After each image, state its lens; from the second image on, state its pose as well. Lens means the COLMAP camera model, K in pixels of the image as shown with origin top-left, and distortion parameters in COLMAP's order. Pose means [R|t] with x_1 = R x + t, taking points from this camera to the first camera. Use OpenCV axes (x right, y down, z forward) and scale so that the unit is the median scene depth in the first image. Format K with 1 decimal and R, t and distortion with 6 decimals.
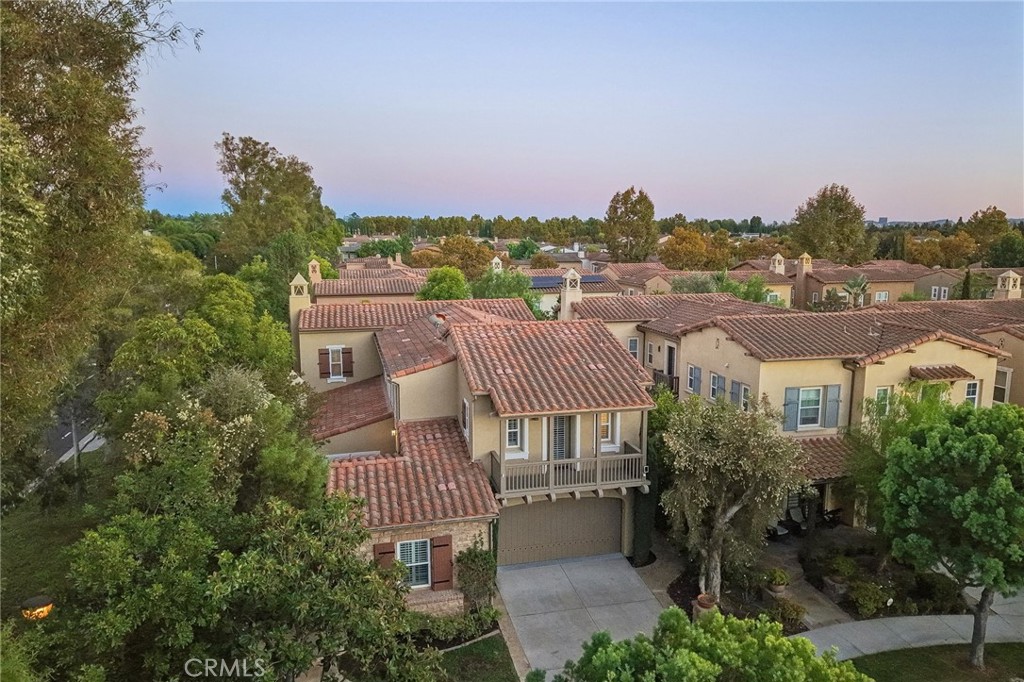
lens RADIAL K [[683.6, 0, 512.0], [0, 683.6, 341.0], [0, 0, 1]] dist [0.042946, -0.045720]
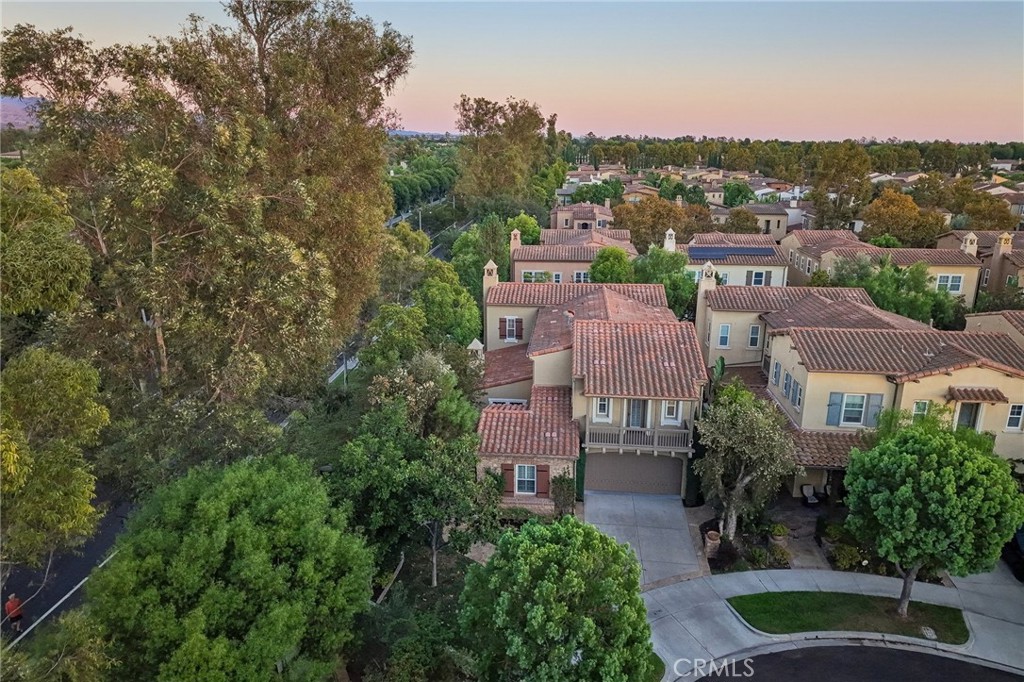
lens RADIAL K [[678.6, 0, 515.2], [0, 678.6, 344.7], [0, 0, 1]] dist [0.102636, -0.143903]
pose [[0.945991, 0.095006, -0.309960, 0.259334], [-0.057150, 0.989994, 0.129021, -0.165956], [0.319116, -0.104339, 0.941955, -0.413107]]
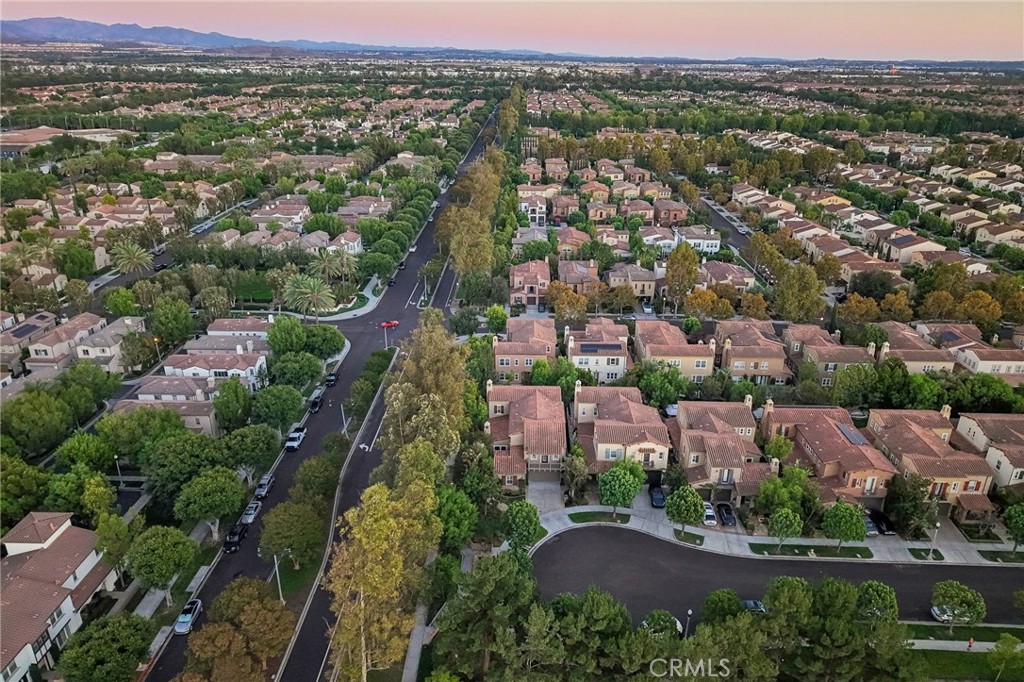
lens RADIAL K [[683.6, 0, 512.0], [0, 683.6, 341.0], [0, 0, 1]] dist [0.042946, -0.045720]
pose [[0.964992, 0.110512, -0.237859, 0.830751], [-0.053030, 0.970377, 0.235704, -1.604231], [0.256861, -0.214839, 0.942267, -3.043100]]
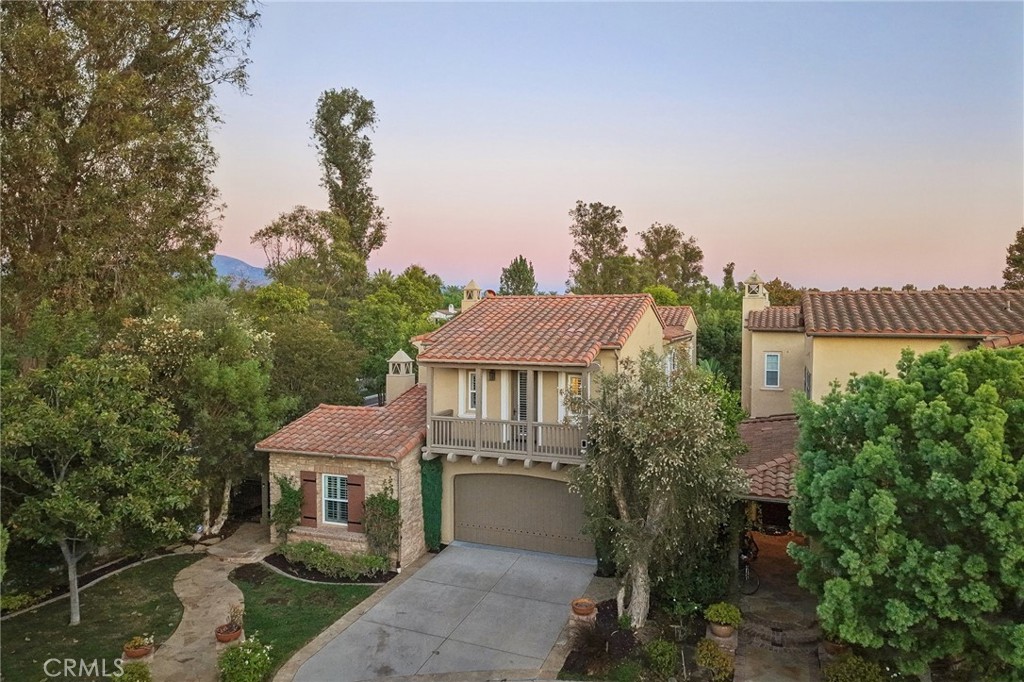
lens RADIAL K [[683.6, 0, 512.0], [0, 683.6, 341.0], [0, 0, 1]] dist [0.042946, -0.045720]
pose [[0.818287, 0.023834, -0.574316, 0.567004], [-0.092491, 0.991580, -0.090631, 0.140127], [0.567320, 0.127281, 0.813602, 0.255104]]
